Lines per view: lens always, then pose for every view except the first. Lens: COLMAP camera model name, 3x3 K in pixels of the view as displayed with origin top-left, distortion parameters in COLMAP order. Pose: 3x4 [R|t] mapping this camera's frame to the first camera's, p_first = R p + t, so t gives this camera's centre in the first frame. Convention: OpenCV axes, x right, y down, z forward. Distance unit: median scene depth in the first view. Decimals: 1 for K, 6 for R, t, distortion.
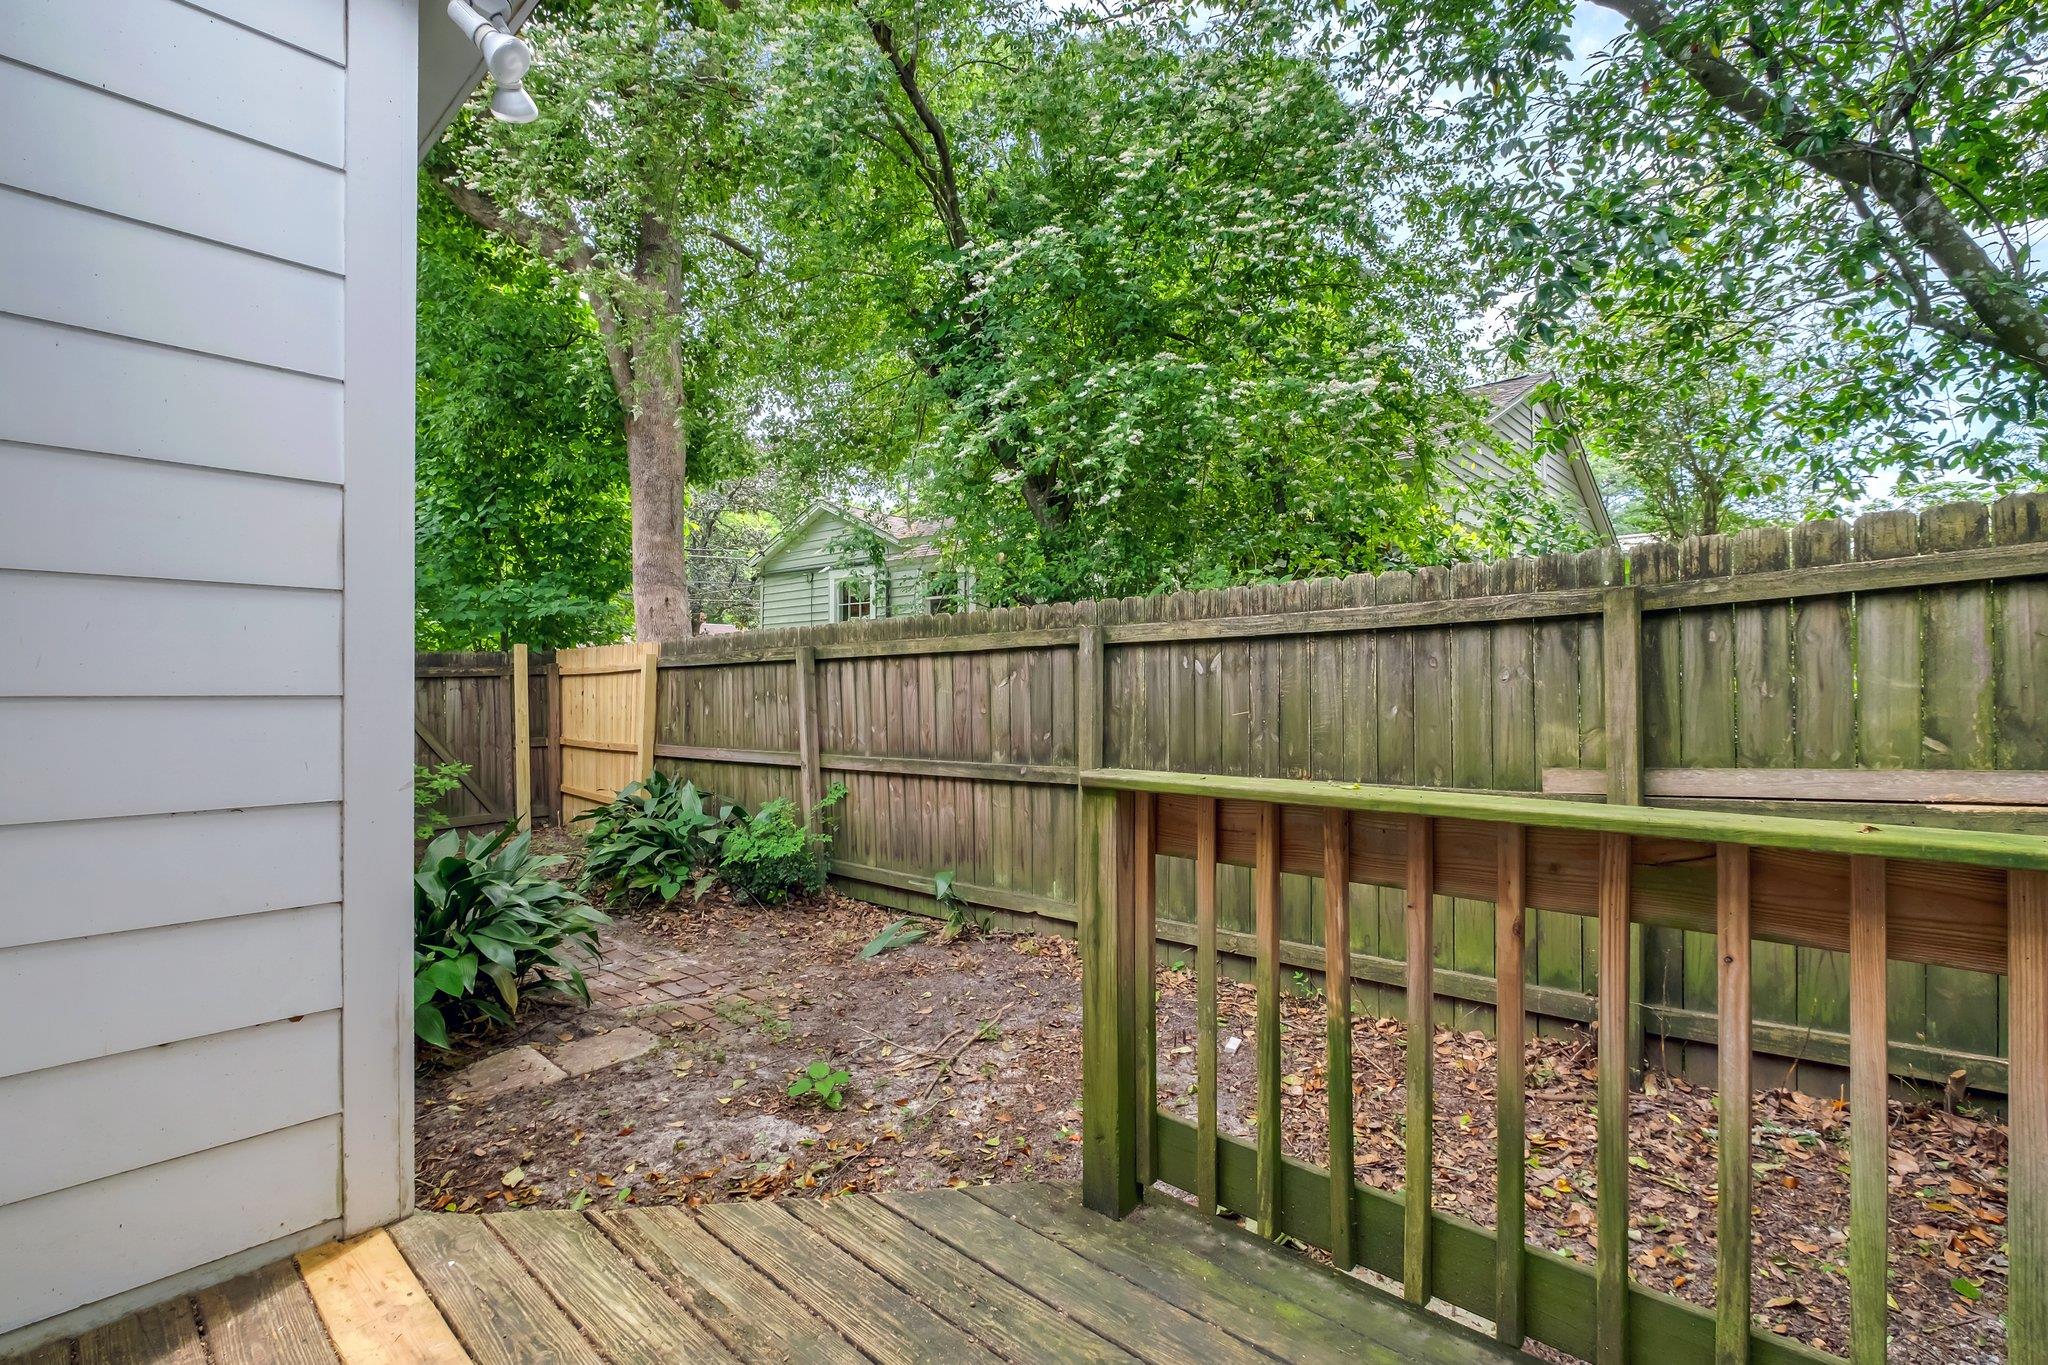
lens RADIAL K [[894.0, 0, 1025.0], [0, 894.0, 679.0], [0, 0, 1]] dist [-0.006835, 0.001356]
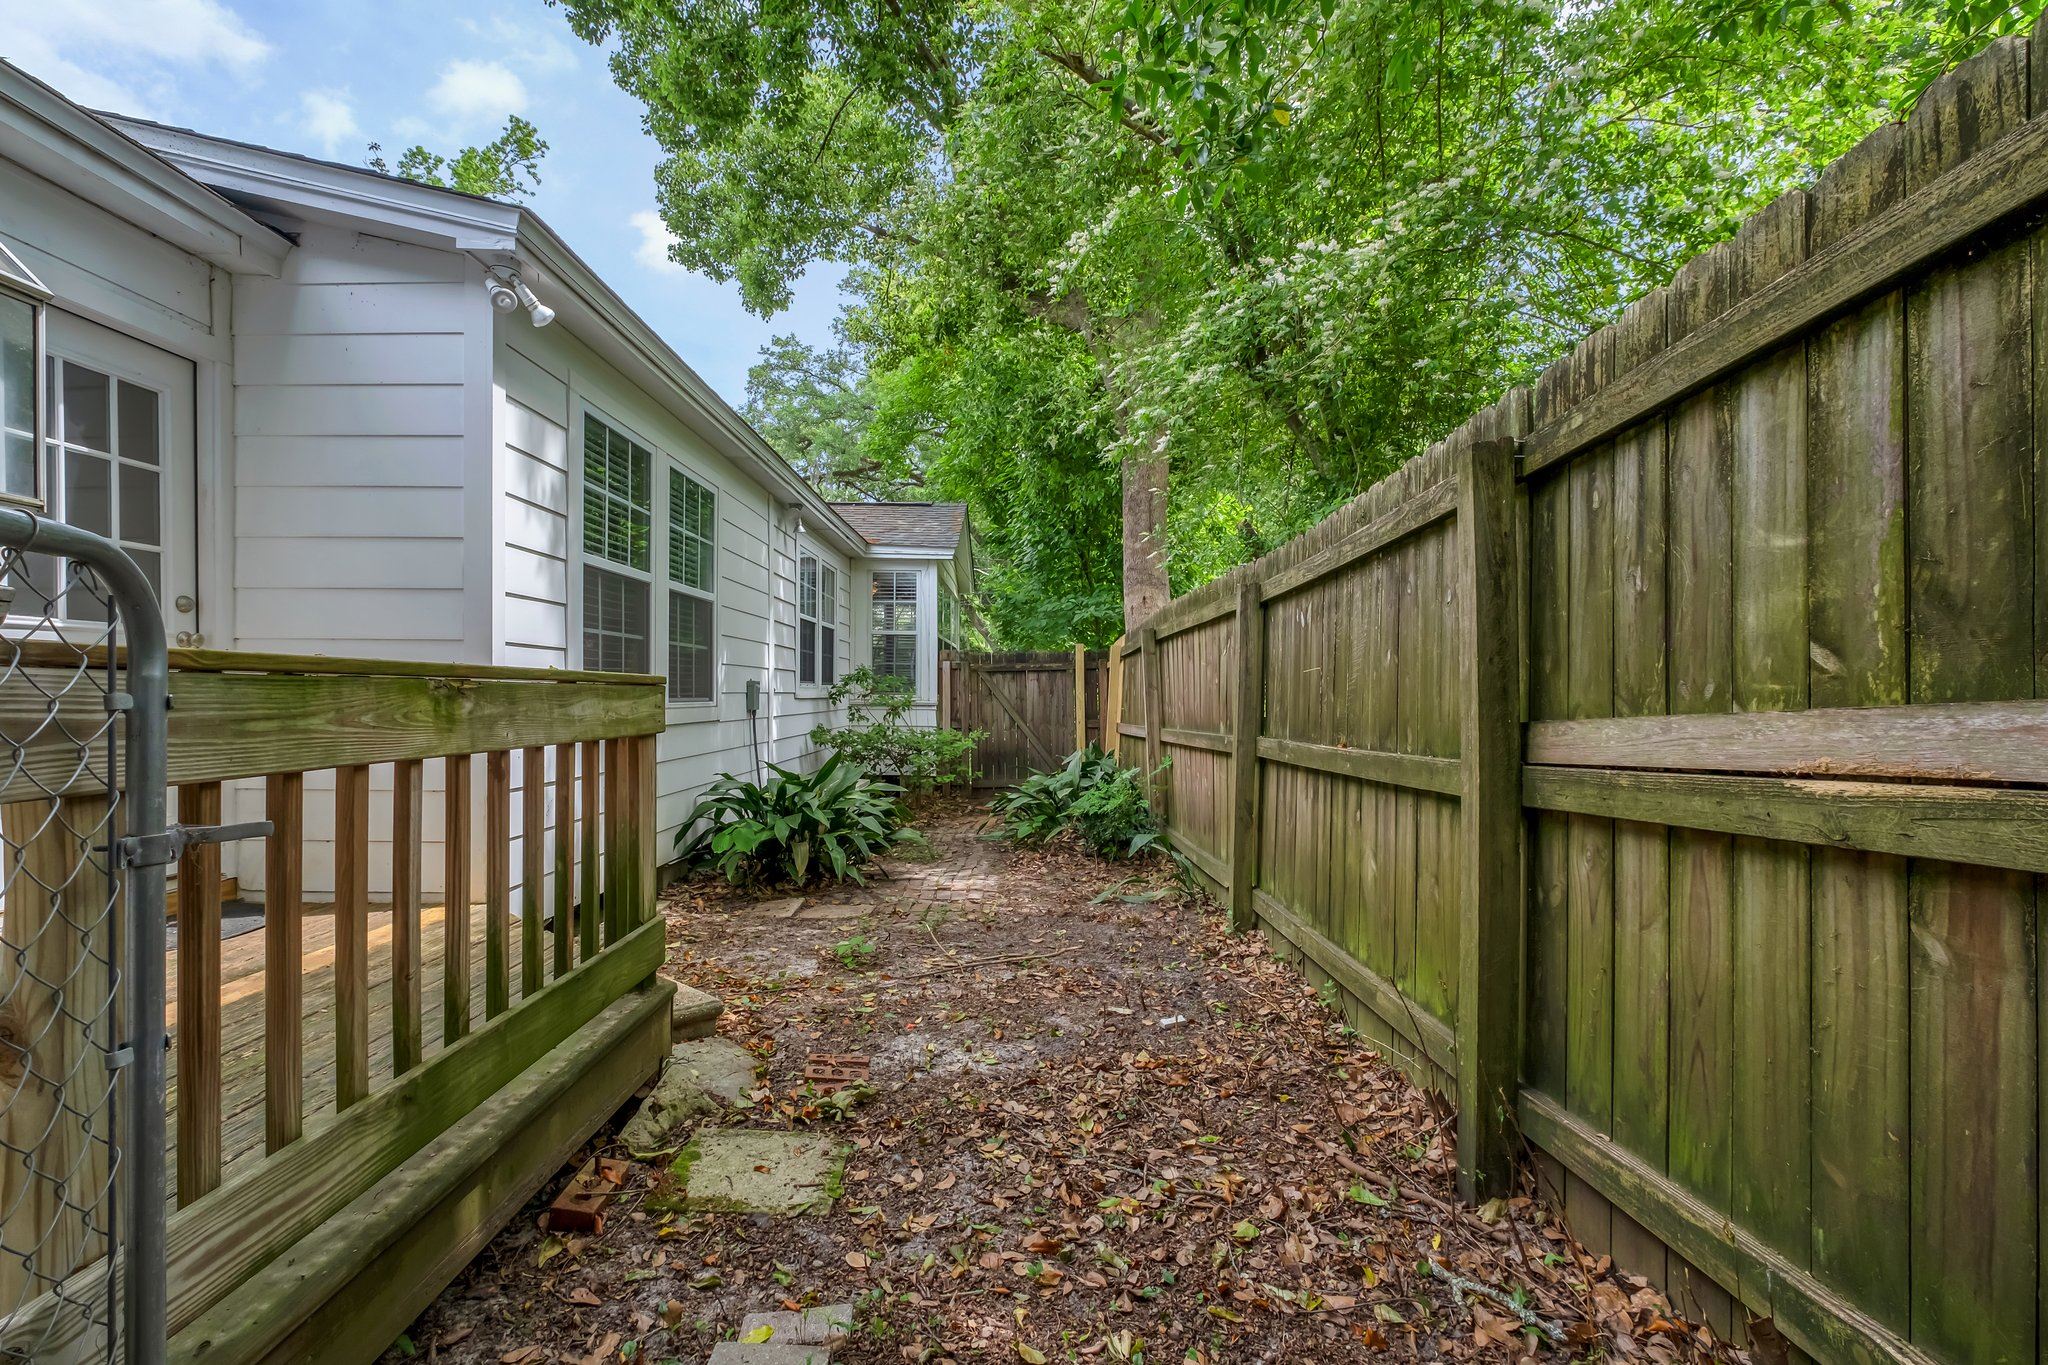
lens RADIAL K [[894.0, 0, 1028.0], [0, 894.0, 690.8], [0, 0, 1]] dist [-0.006835, 0.001356]
pose [[0.681916, 0.000969, -0.731430, 0.982997], [-0.001090, 0.999999, 0.000308, 0.083802], [0.731430, 0.000587, 0.681917, 0.325615]]
